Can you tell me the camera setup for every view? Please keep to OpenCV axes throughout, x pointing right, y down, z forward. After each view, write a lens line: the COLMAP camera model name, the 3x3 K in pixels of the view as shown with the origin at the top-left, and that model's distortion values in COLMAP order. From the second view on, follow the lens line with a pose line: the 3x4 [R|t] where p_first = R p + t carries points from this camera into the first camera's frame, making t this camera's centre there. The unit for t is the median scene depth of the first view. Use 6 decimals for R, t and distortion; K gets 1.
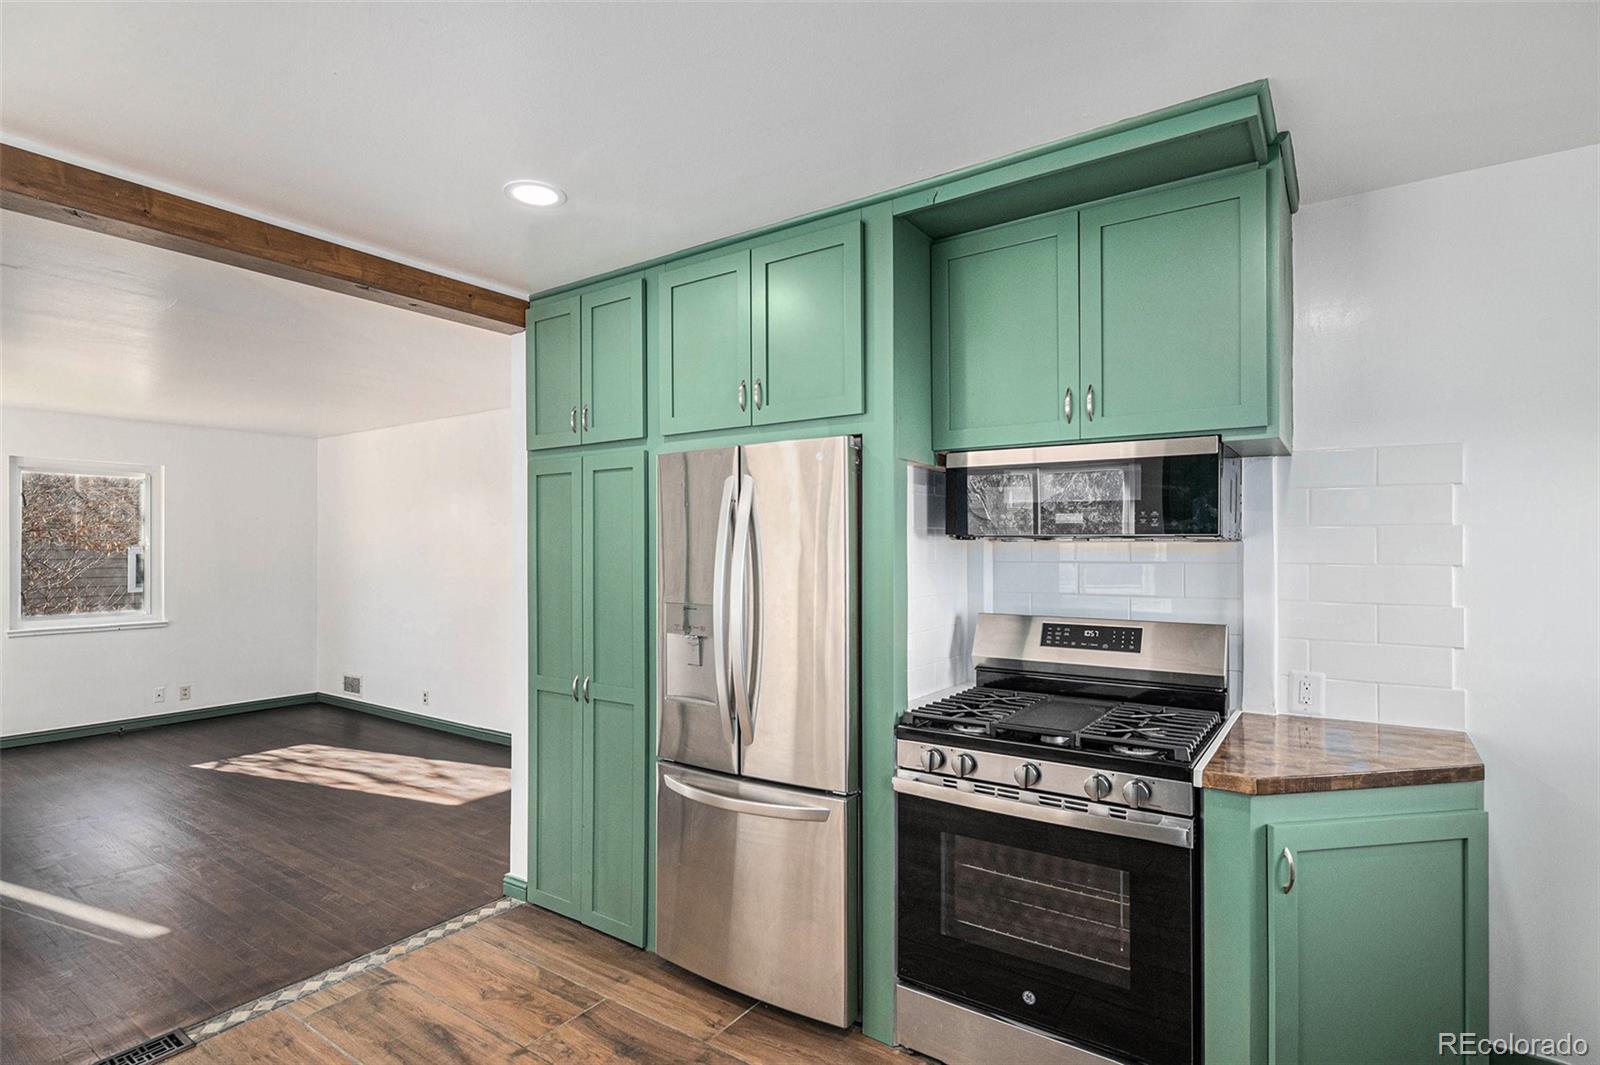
lens RADIAL K [[805.8, 0, 799.3], [0, 805.8, 538.0], [0, 0, 1]] dist [-0.002408, 0.001215]
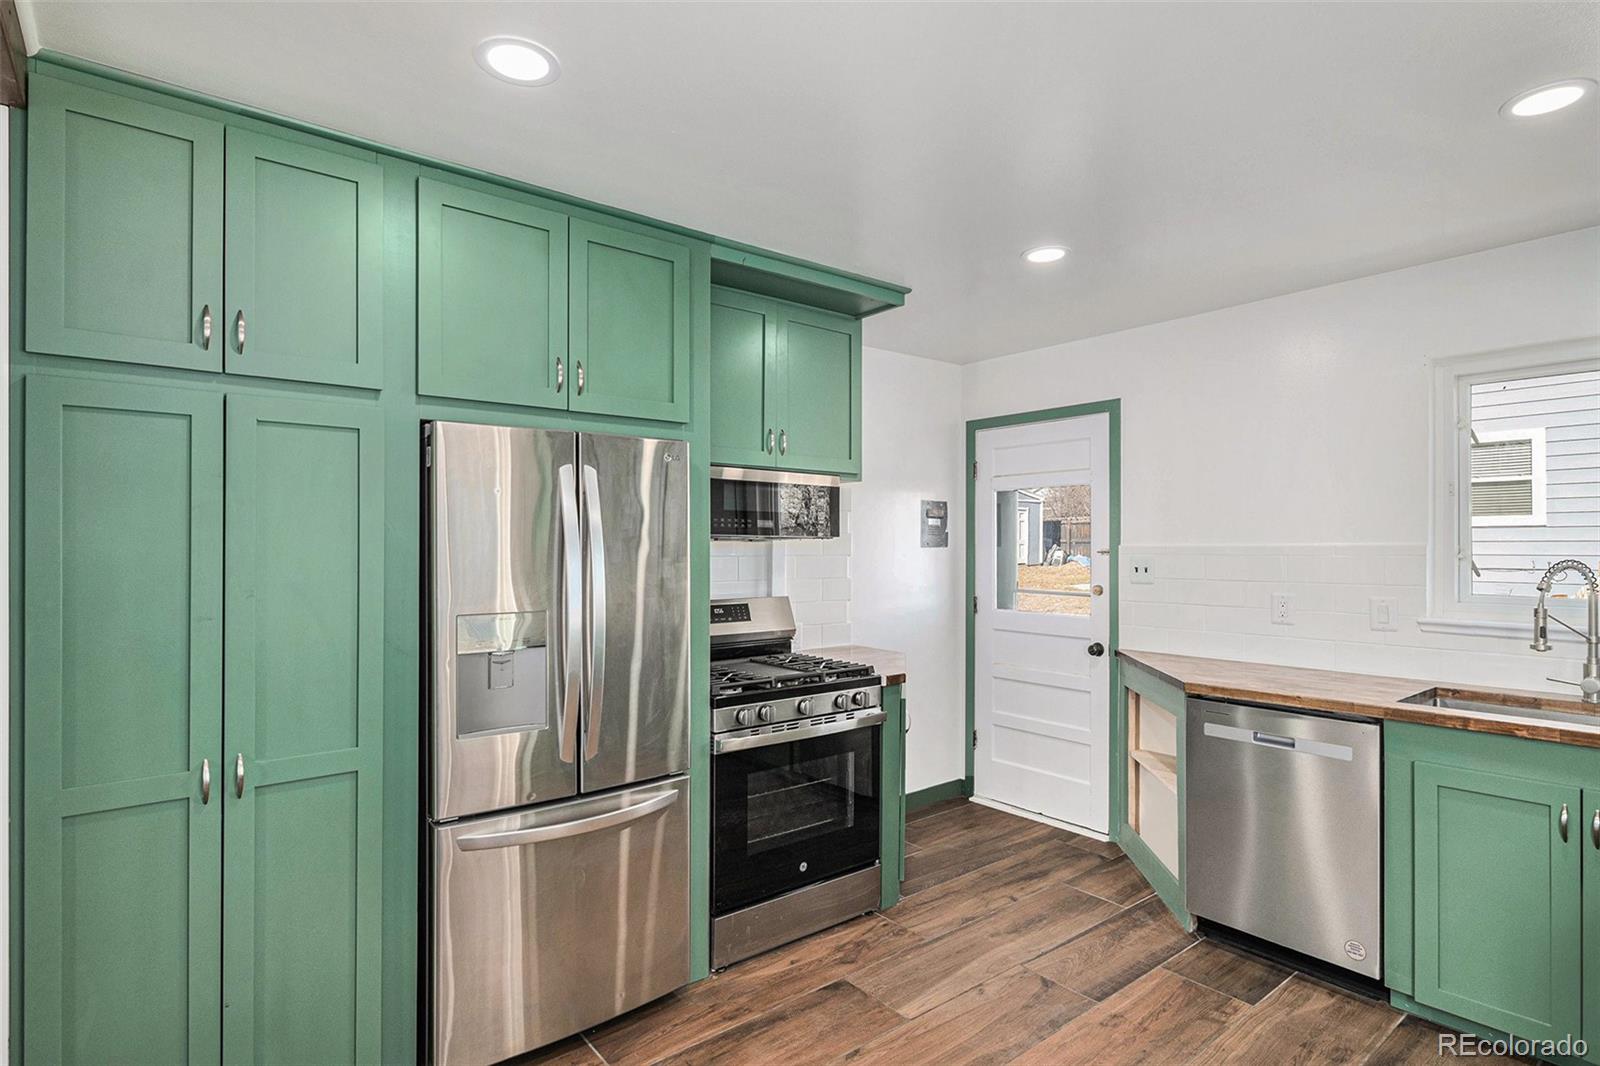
lens RADIAL K [[805.8, 0, 800.4], [0, 805.8, 544.3], [0, 0, 1]] dist [-0.002408, 0.001215]
pose [[0.297874, 0.005619, 0.954589, -0.927467], [-0.008461, 0.999959, -0.003245, 0.013976], [-0.954568, -0.007110, 0.297910, 0.522814]]
